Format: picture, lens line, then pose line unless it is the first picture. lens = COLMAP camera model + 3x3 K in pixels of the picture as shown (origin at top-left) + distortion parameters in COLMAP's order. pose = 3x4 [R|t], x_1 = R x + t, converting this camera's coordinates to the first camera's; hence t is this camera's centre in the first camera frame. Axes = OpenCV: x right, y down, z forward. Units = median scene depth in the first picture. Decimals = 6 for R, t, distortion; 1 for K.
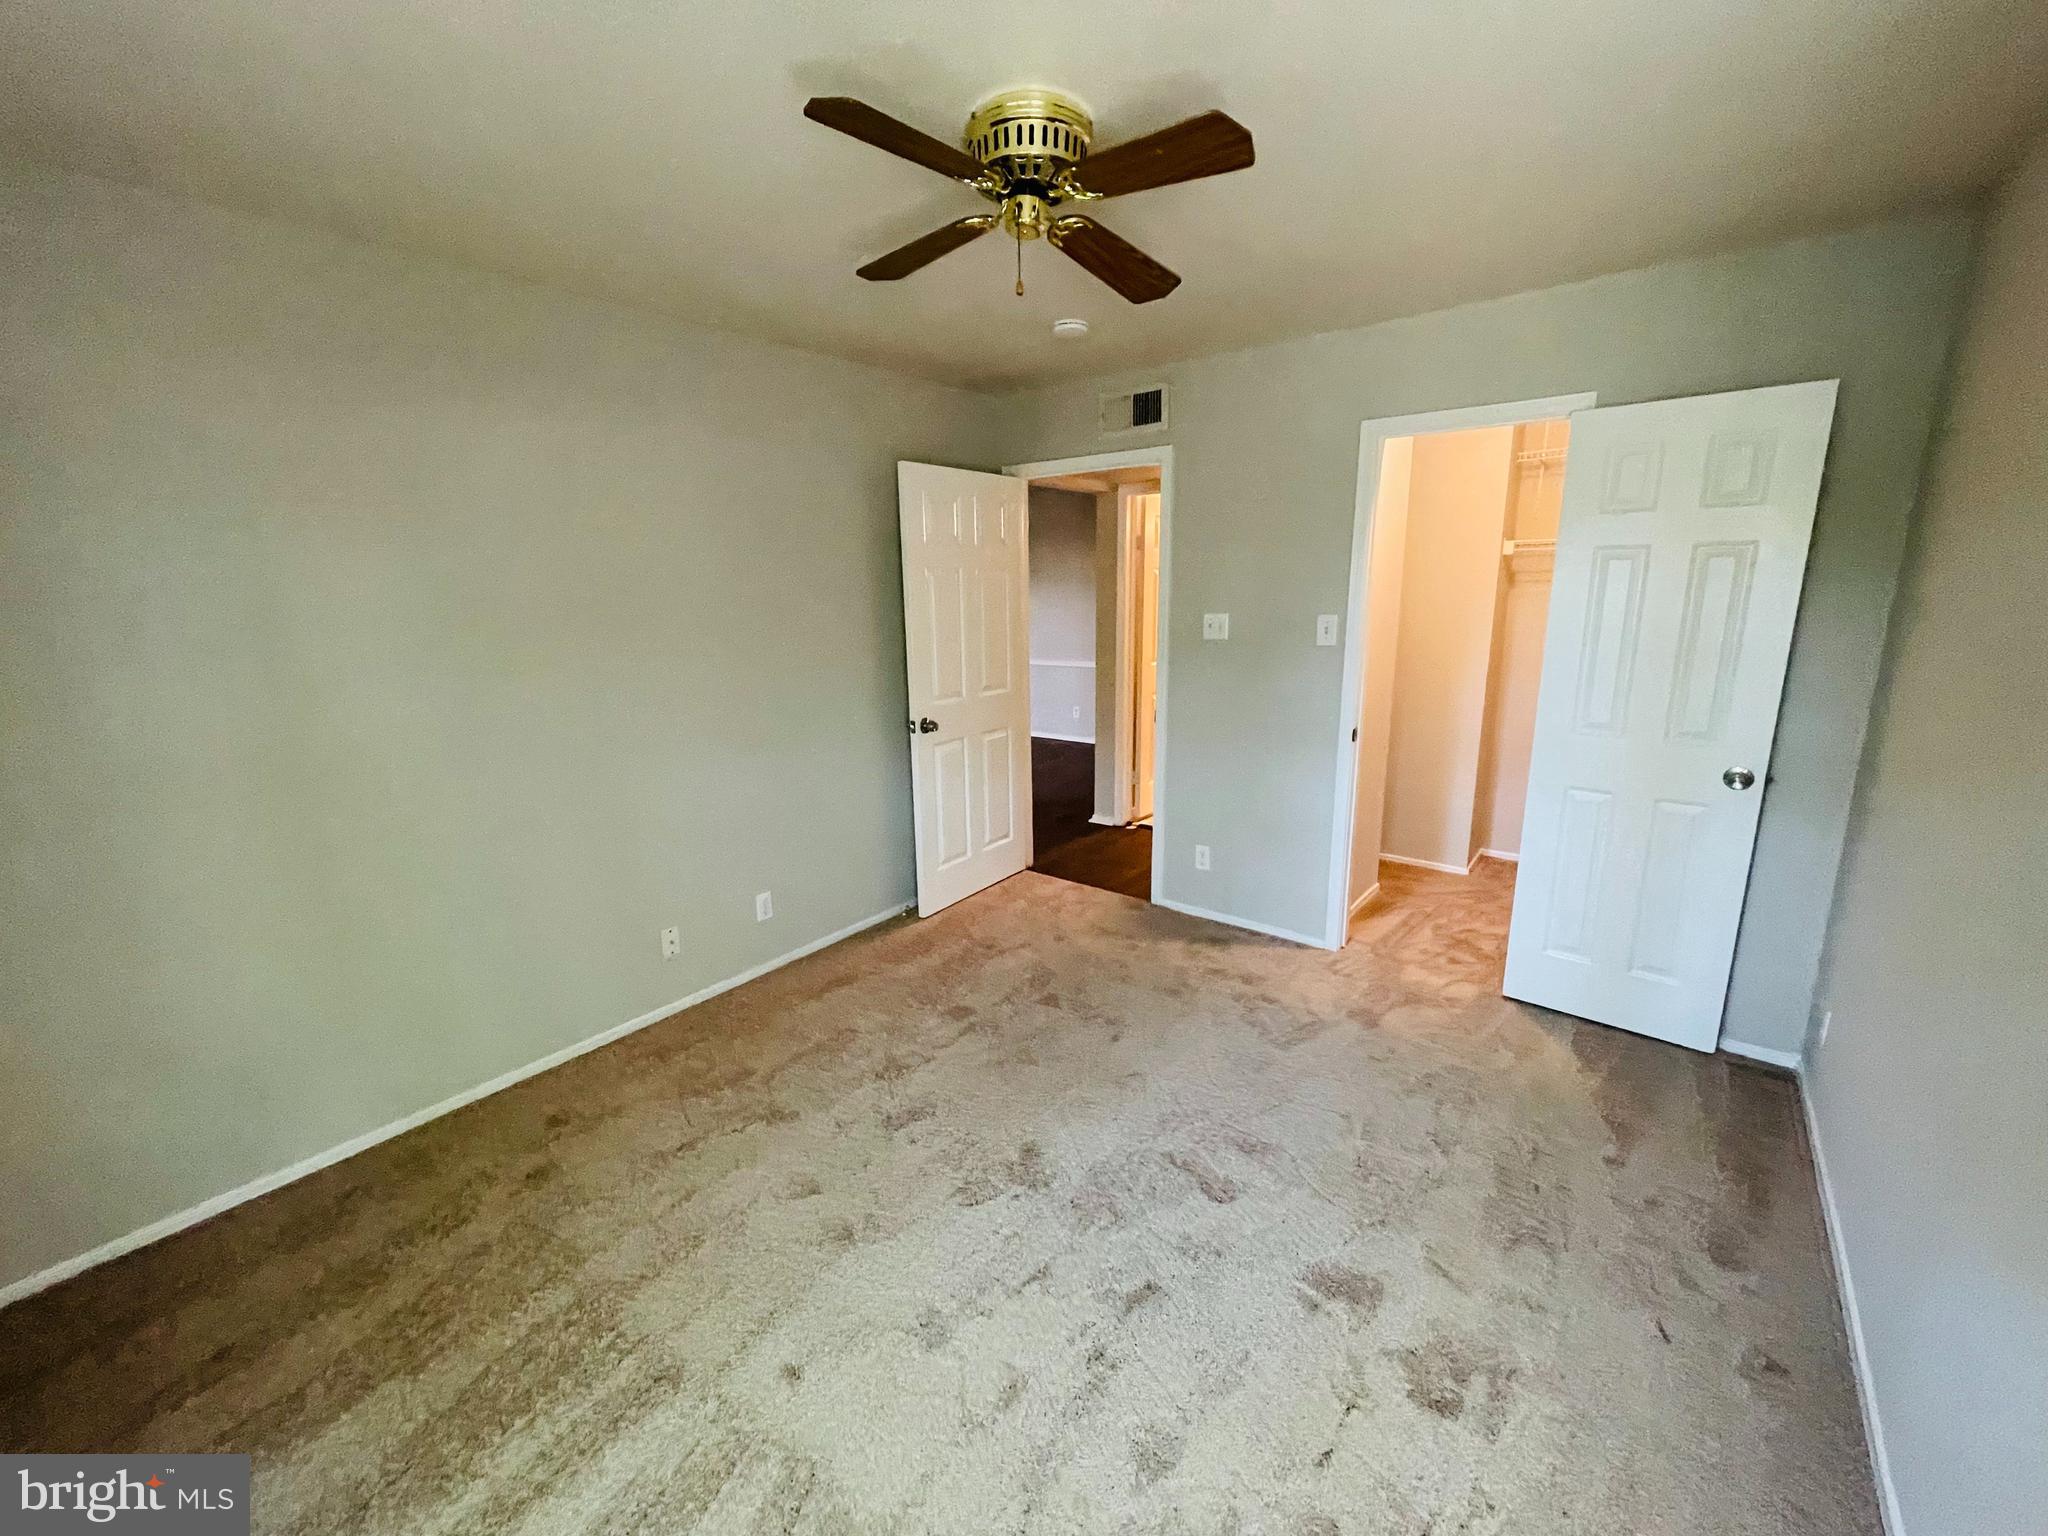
lens RADIAL K [[827.4, 0, 1022.5], [0, 827.4, 764.2], [0, 0, 1]] dist [-0.004527, -0.000259]
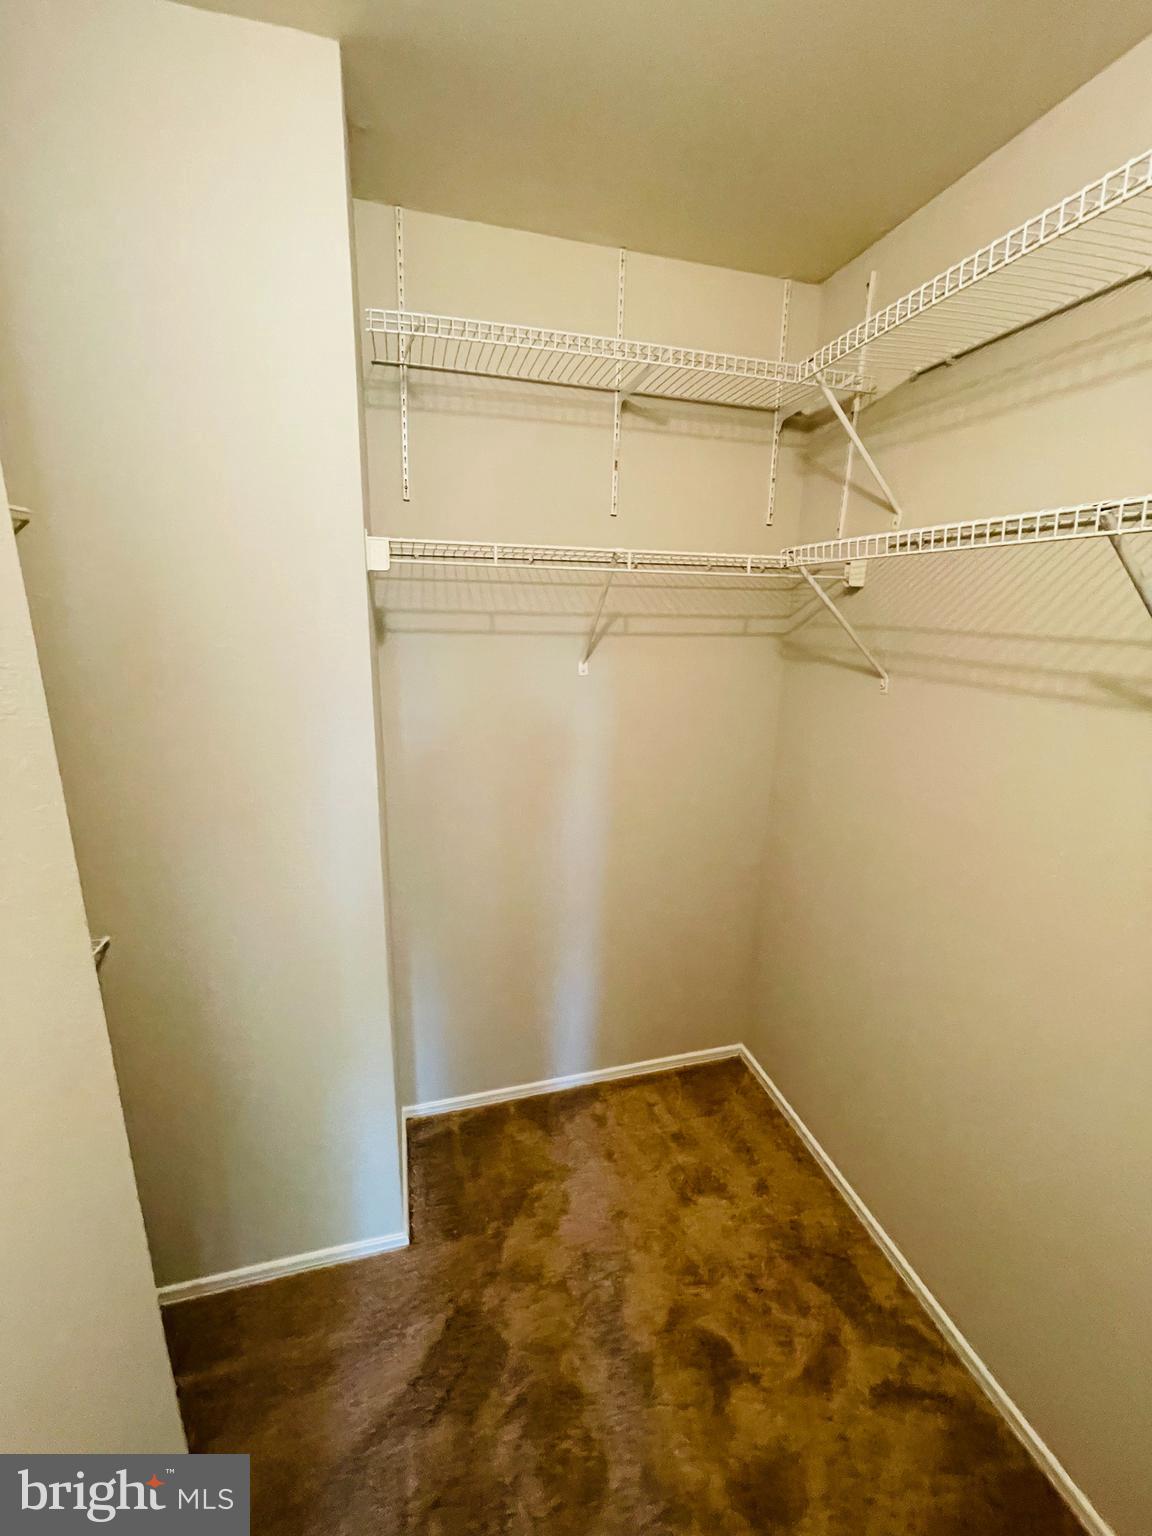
lens RADIAL K [[620.5, 0, 575.7], [0, 620.5, 765.3], [0, 0, 1]] dist [-0.004527, -0.000259]
pose [[0.628385, -0.171011, 0.758872, 0.389826], [0.141787, 0.984374, 0.104421, -0.173272], [-0.764872, 0.041981, 0.642813, 0.712105]]
